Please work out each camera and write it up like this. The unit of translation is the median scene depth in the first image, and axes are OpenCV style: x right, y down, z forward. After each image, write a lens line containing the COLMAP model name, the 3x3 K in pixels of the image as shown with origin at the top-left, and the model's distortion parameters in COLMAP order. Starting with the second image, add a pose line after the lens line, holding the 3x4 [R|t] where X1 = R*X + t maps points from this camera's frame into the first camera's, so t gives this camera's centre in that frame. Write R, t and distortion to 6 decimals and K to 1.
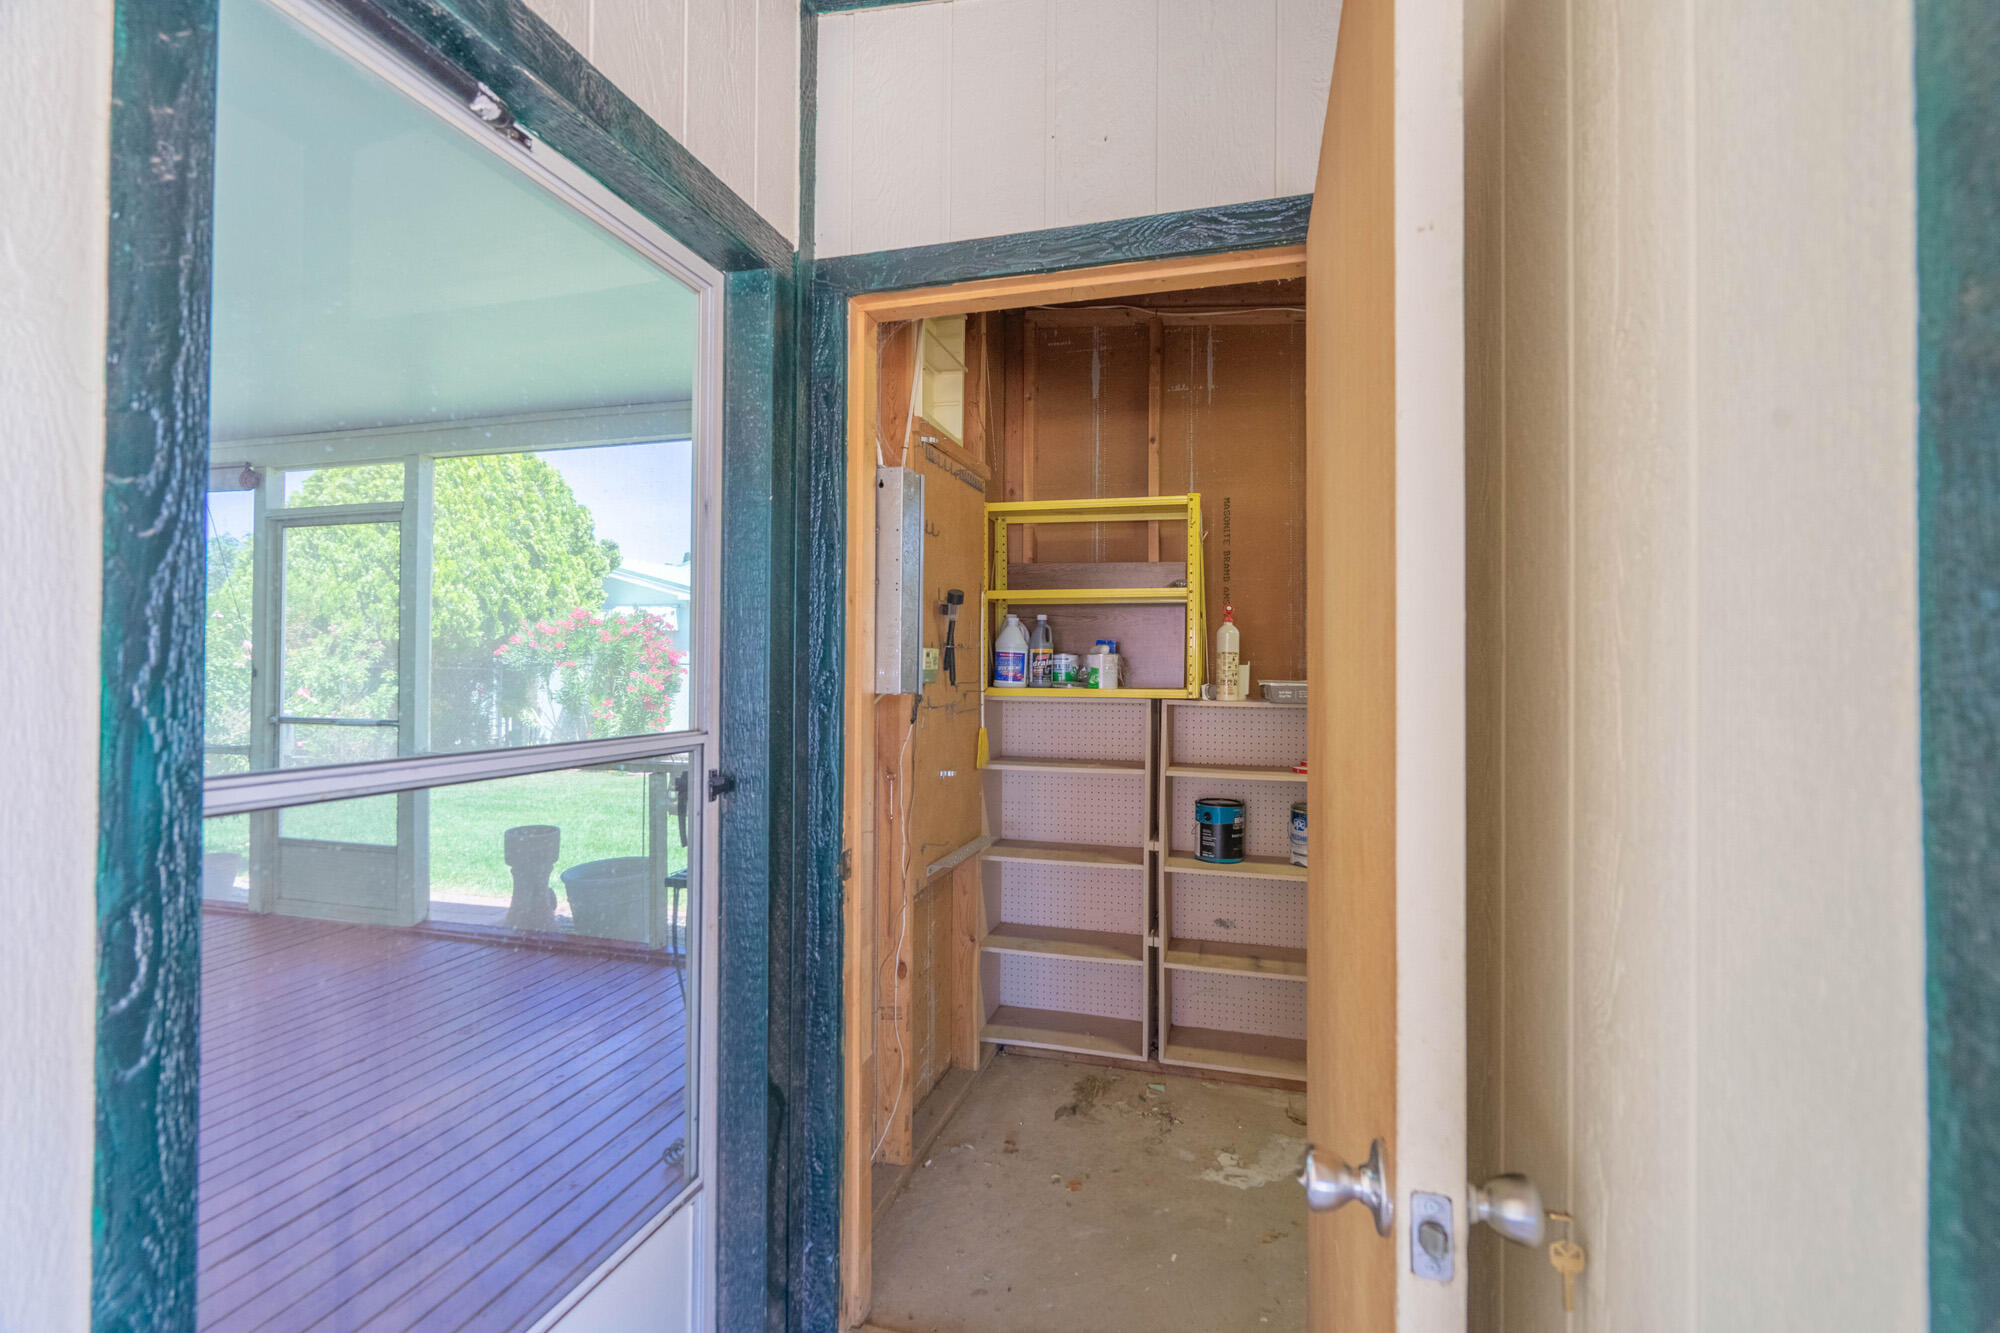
lens RADIAL K [[912.5, 0, 997.1], [0, 912.5, 650.2], [0, 0, 1]] dist [-0.000942, 0.000547]
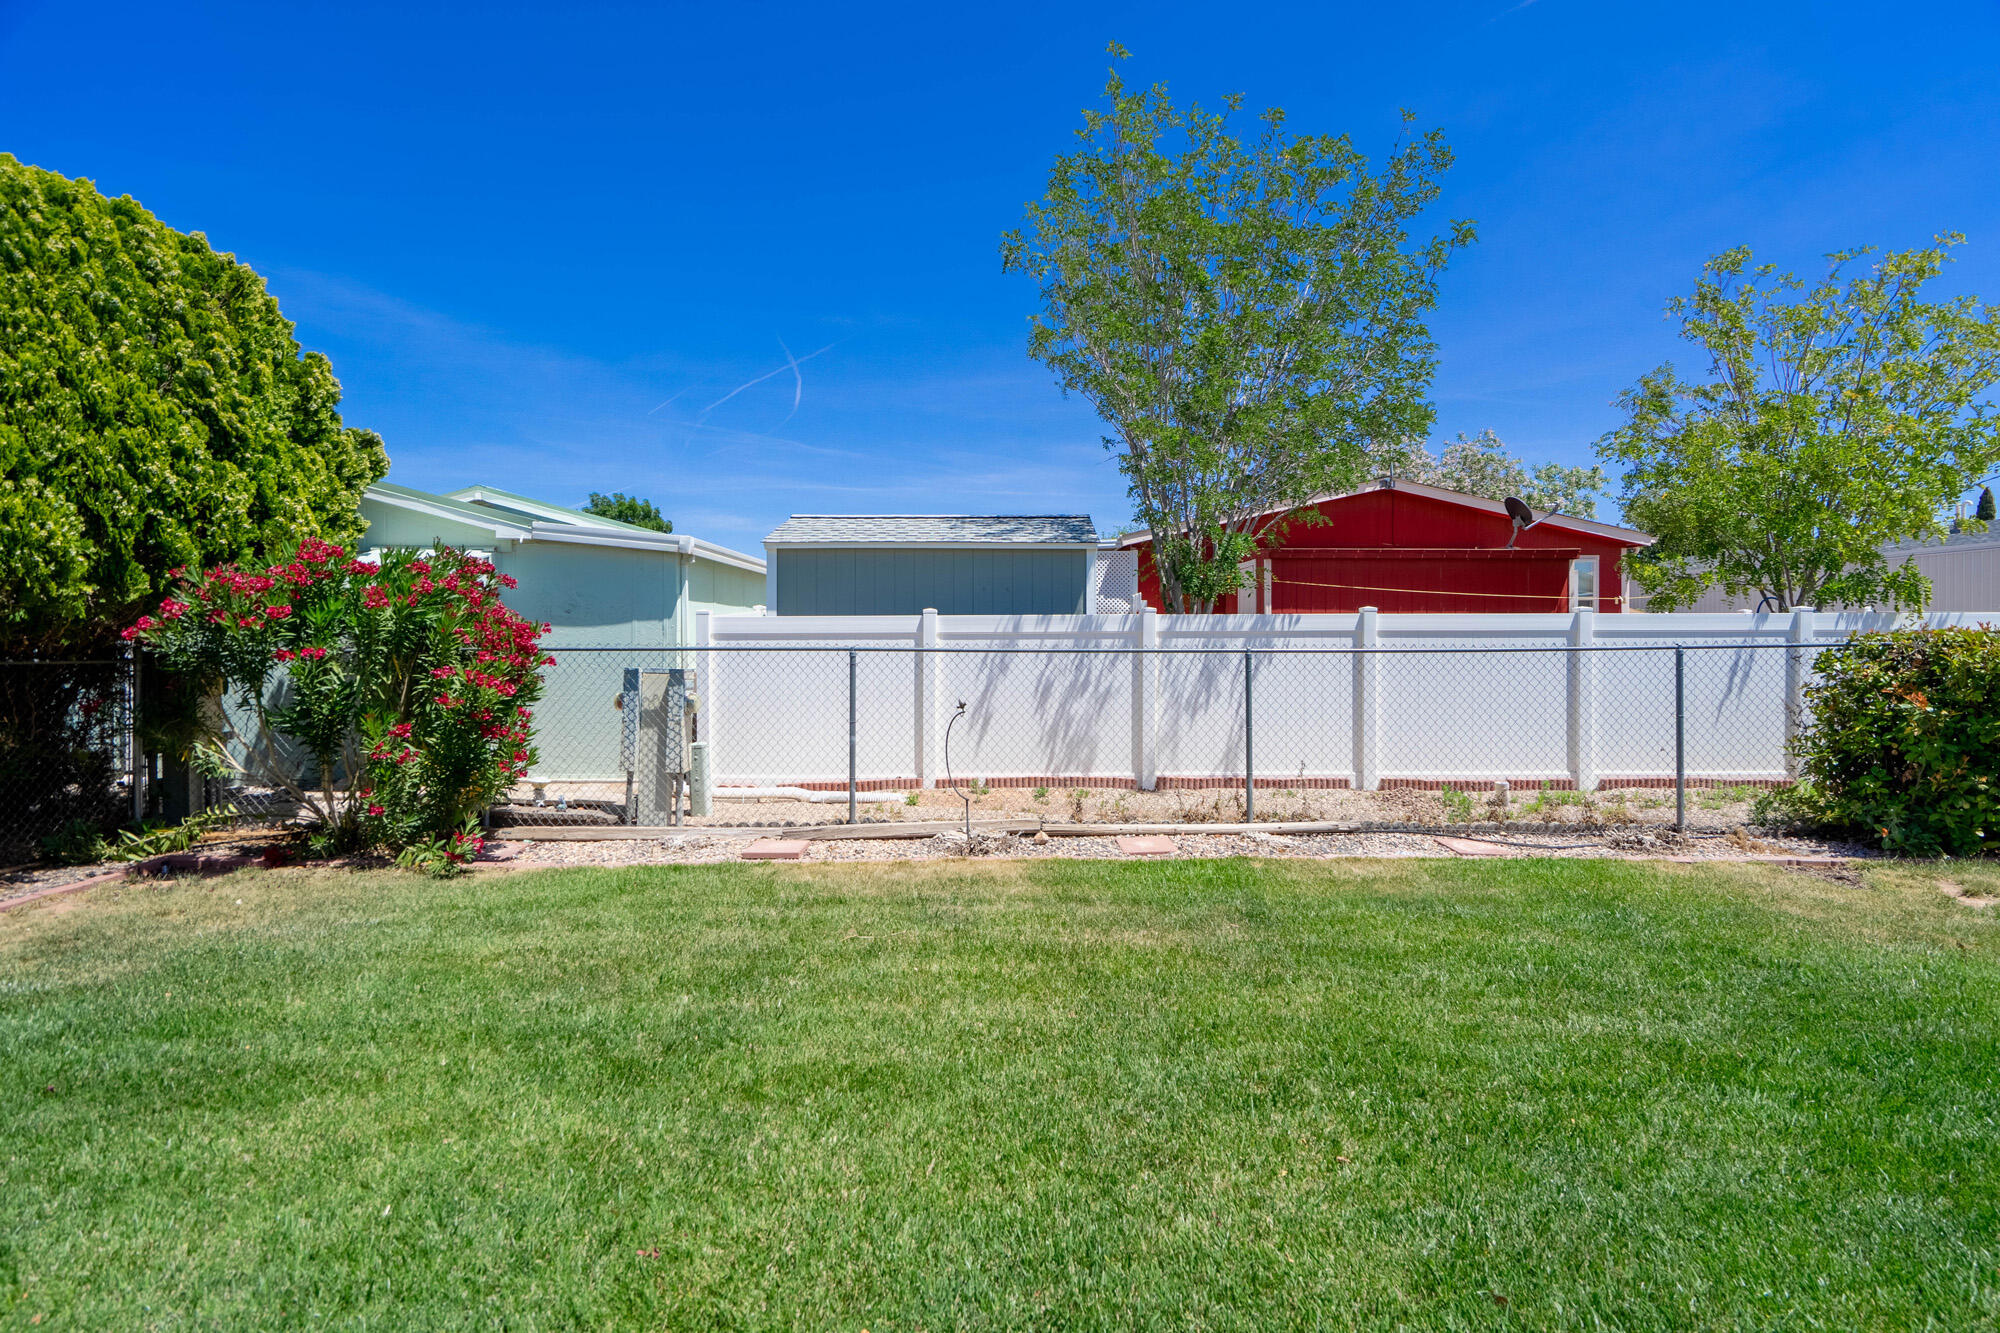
lens RADIAL K [[913.0, 0, 999.8], [0, 913.0, 641.7], [0, 0, 1]] dist [-0.001401, 0.002347]
pose [[0.960998, -0.005715, 0.276496, -0.245962], [-0.000689, 0.999734, 0.023058, -0.002642], [-0.276554, -0.022349, 0.960738, 0.418176]]
